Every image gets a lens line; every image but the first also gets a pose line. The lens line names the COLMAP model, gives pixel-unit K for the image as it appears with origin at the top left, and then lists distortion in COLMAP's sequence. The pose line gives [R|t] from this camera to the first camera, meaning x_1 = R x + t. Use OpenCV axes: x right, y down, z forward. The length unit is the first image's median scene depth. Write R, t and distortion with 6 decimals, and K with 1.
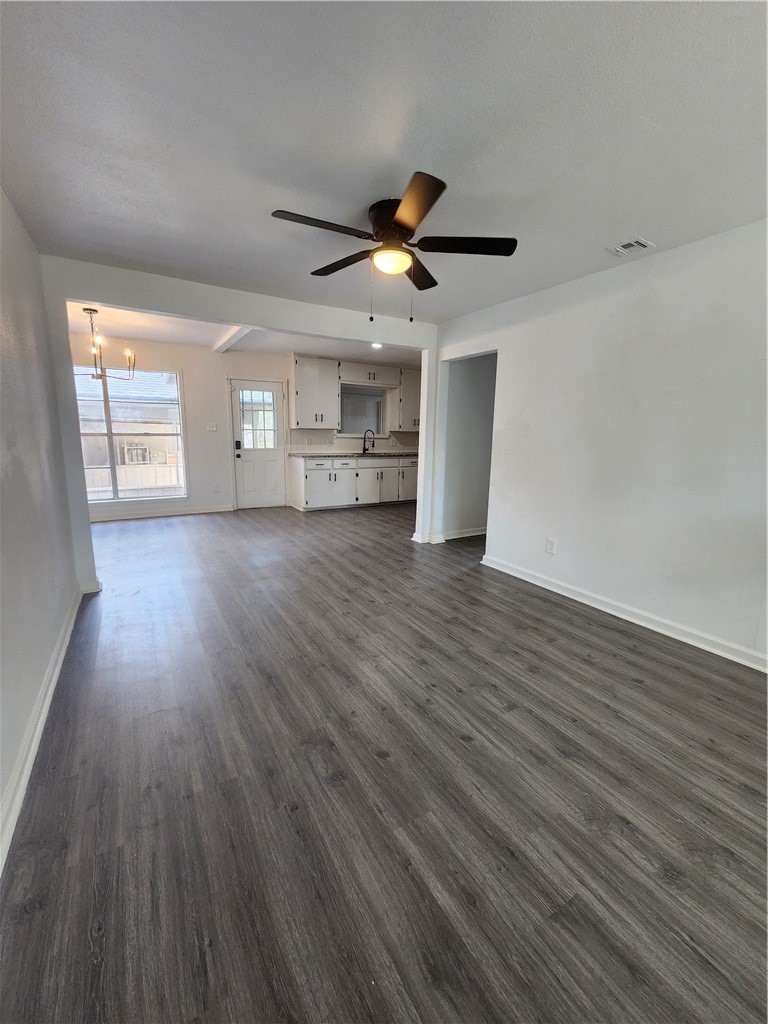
lens RADIAL K [[413.6, 0, 384.9], [0, 413.6, 508.9], [0, 0, 1]] dist [0.000475, 0.000039]
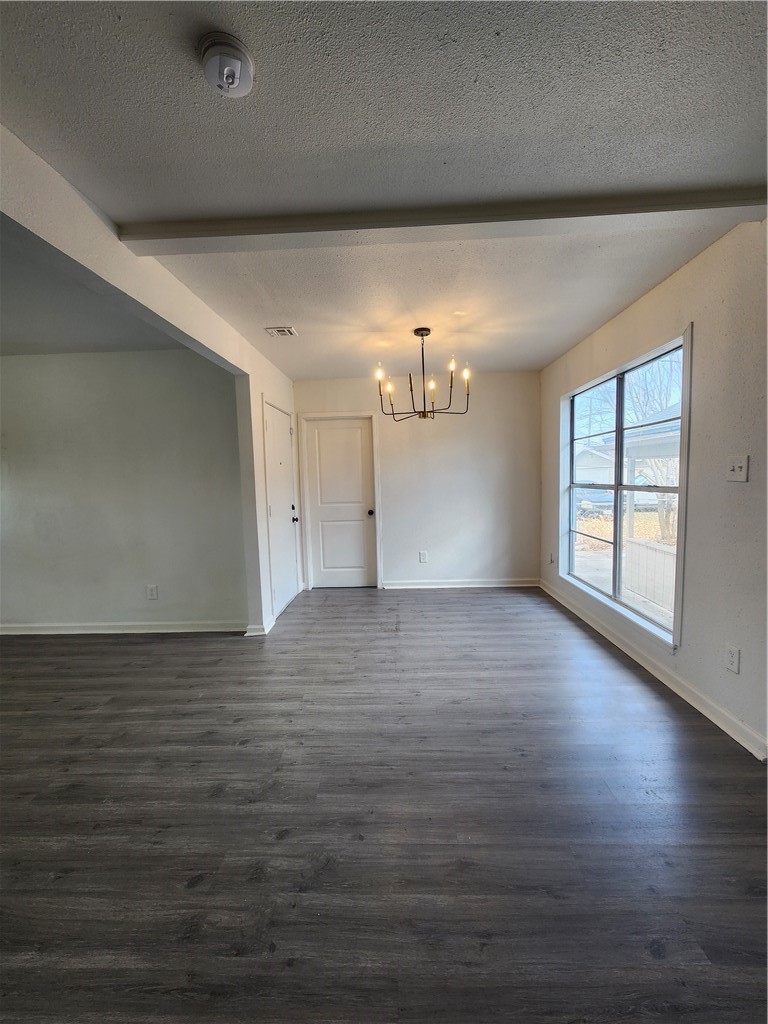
lens RADIAL K [[413.6, 0, 384.9], [0, 413.6, 508.9], [0, 0, 1]] dist [0.000475, 0.000039]
pose [[-0.547298, 0.066659, -0.834279, -0.004342], [-0.132034, 0.977464, 0.164716, -0.176562], [0.826457, 0.200302, -0.526163, 0.911527]]
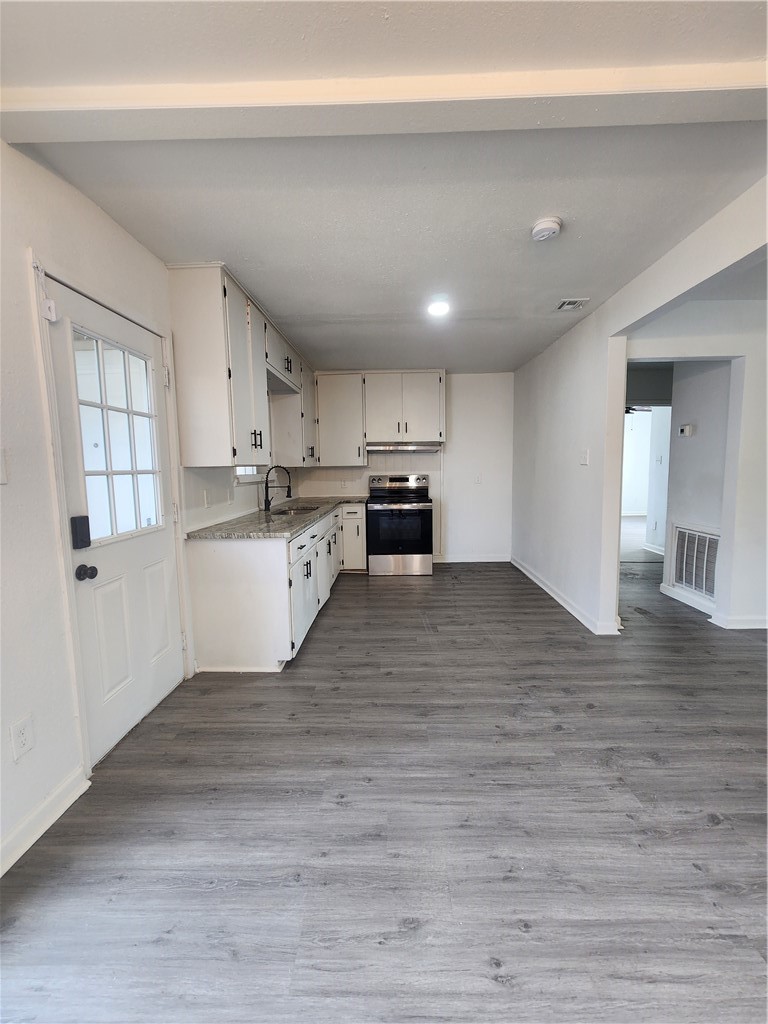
lens RADIAL K [[413.6, 0, 384.9], [0, 413.6, 508.9], [0, 0, 1]] dist [0.000475, 0.000039]
pose [[0.533956, -0.109912, 0.838338, -0.470022], [0.177465, 0.983997, 0.015978, -0.138201], [-0.826678, 0.140245, 0.544917, 0.691360]]
